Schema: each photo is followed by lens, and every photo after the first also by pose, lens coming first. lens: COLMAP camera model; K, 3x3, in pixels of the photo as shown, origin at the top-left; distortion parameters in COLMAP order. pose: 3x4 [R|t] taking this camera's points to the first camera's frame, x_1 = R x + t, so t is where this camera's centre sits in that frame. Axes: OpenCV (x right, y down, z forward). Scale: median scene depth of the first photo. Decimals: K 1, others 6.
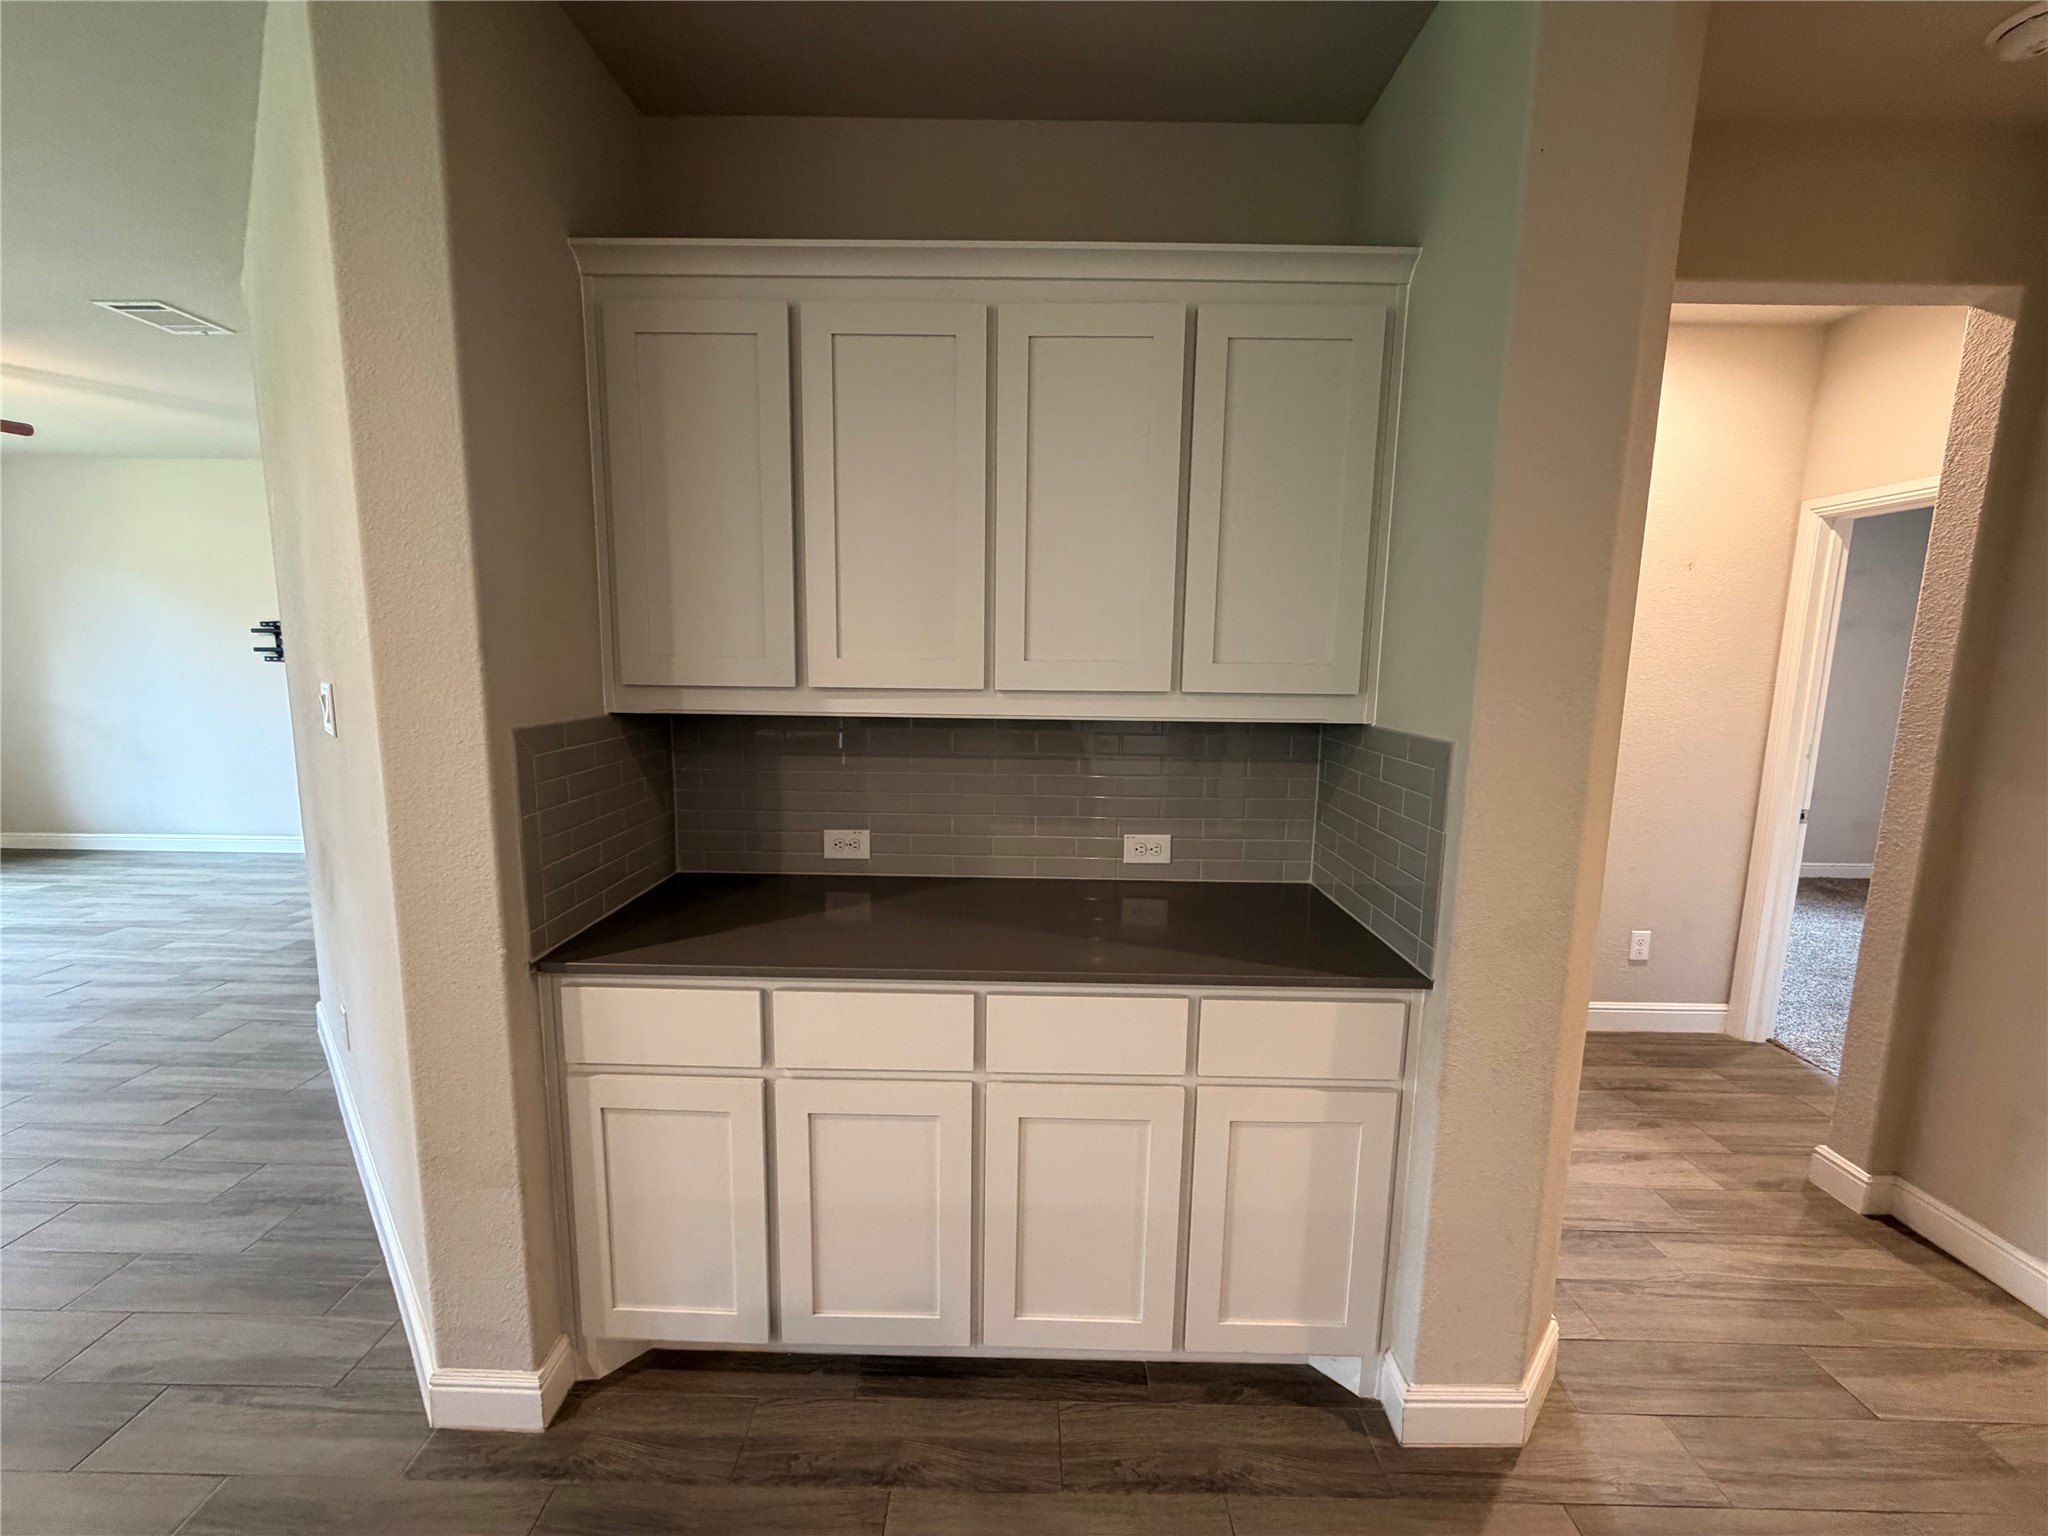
lens RADIAL K [[810.7, 0, 1024.0], [0, 810.7, 768.0], [0, 0, 1]] dist [-0.000296, 0.000143]
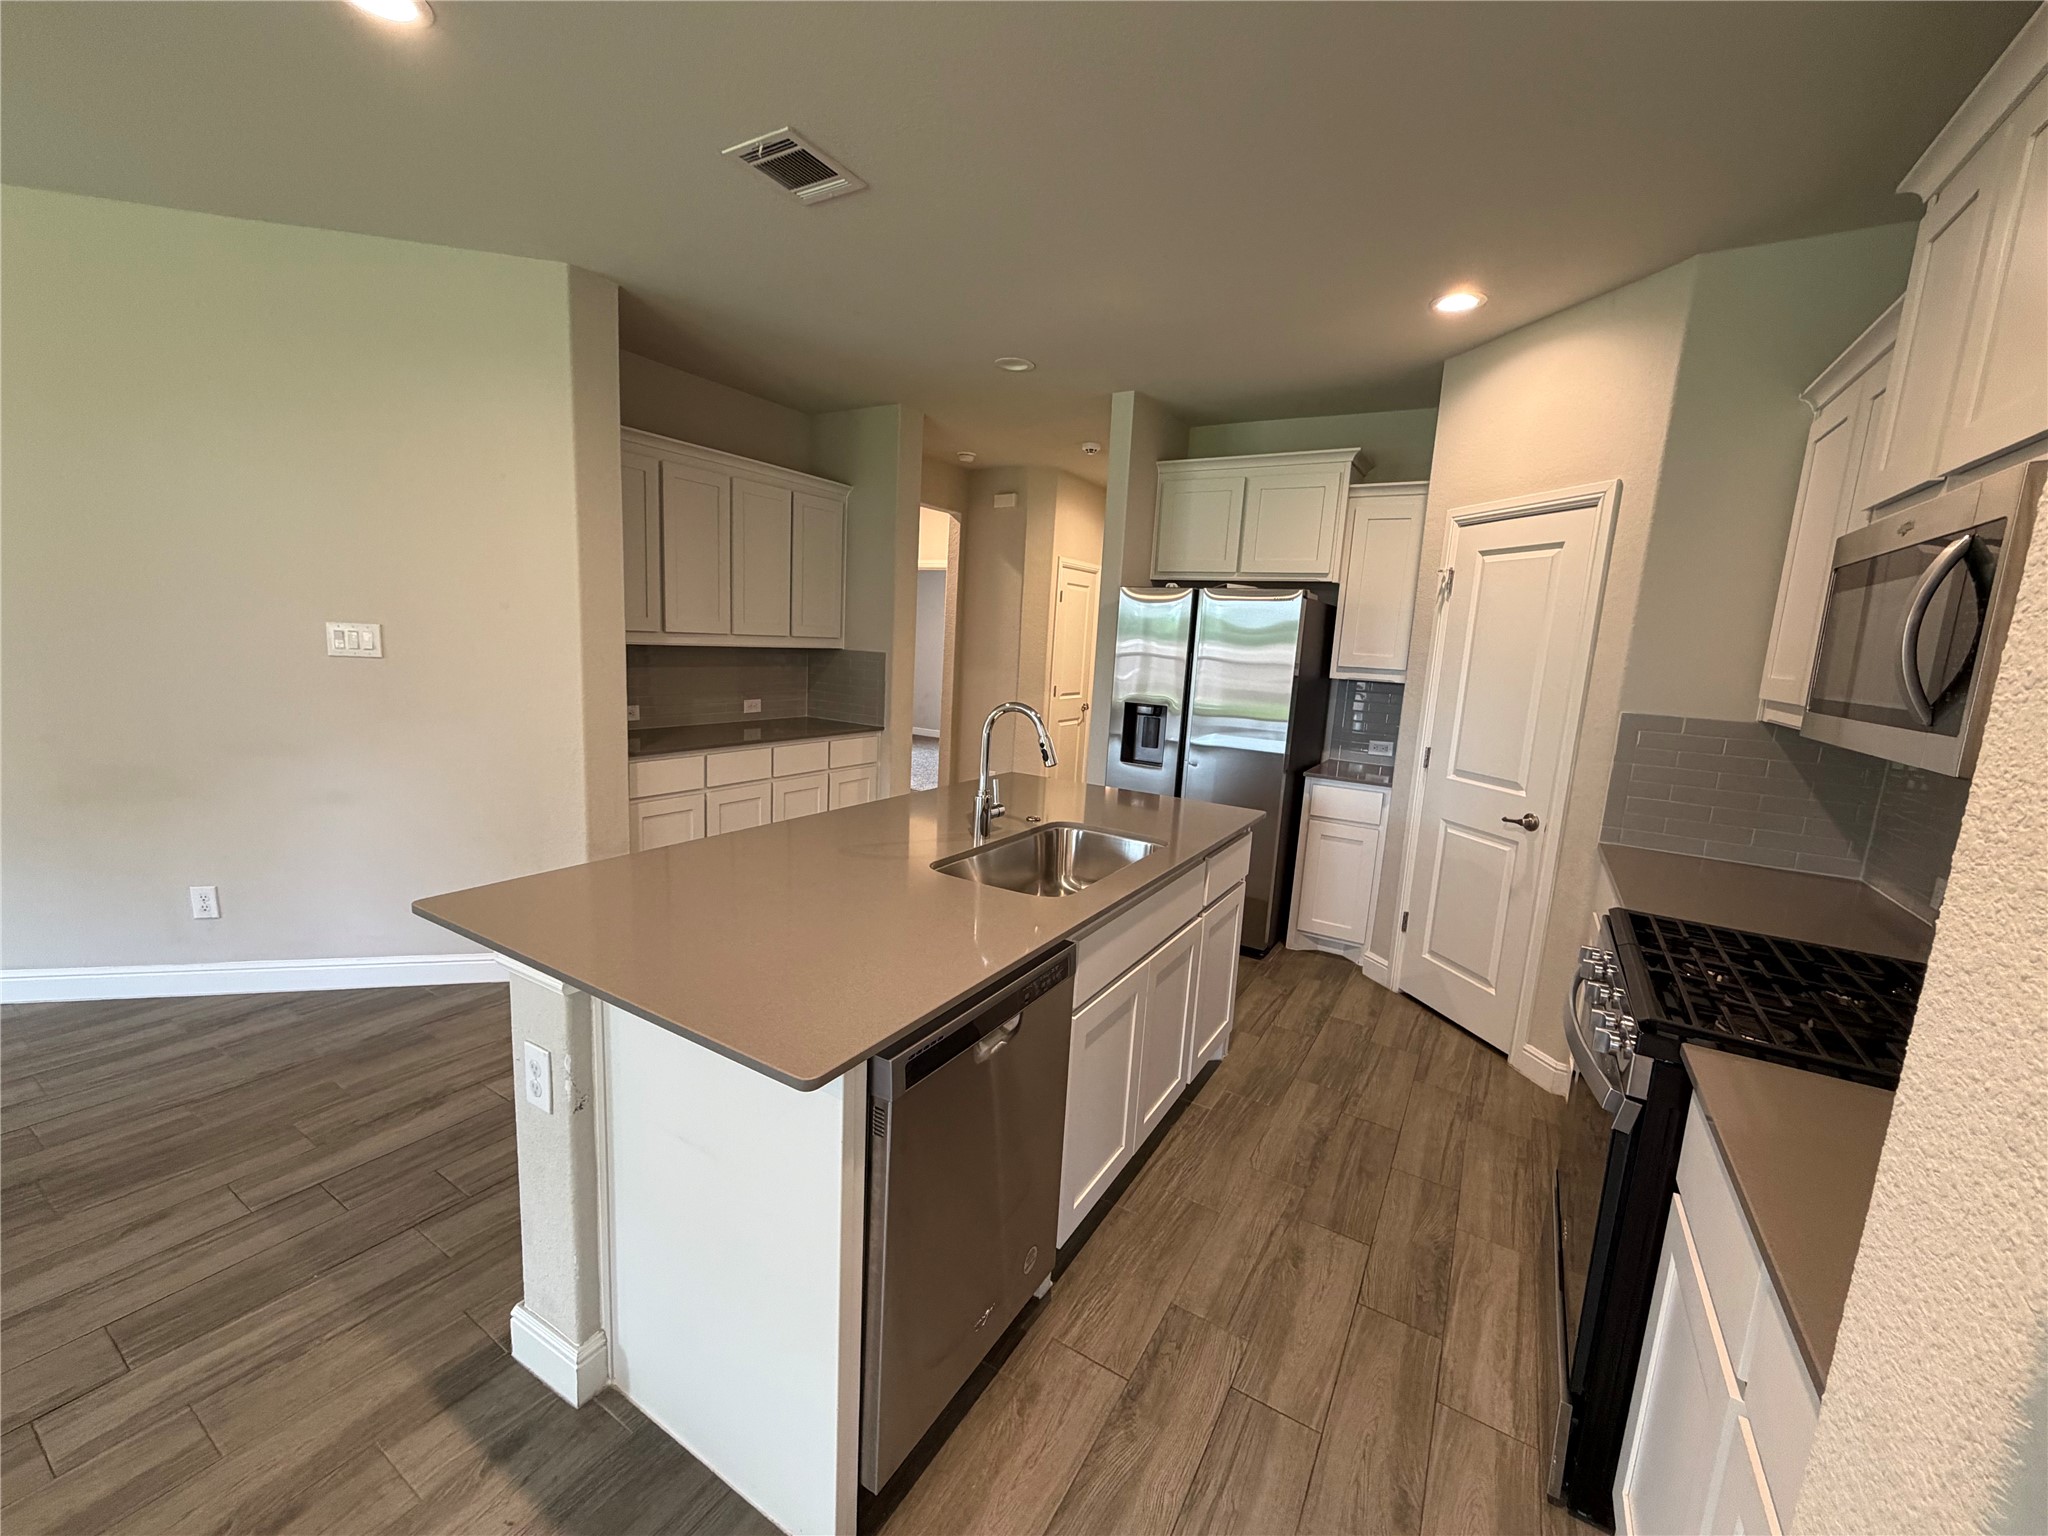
lens RADIAL K [[815.2, 0, 1019.1], [0, 815.2, 763.7], [0, 0, 1]] dist [0.001356, 0.000208]
pose [[0.512550, -0.119504, 0.850300, -1.654861], [0.069946, 0.992788, 0.097367, 0.105565], [-0.855803, 0.009570, 0.517213, -0.938623]]
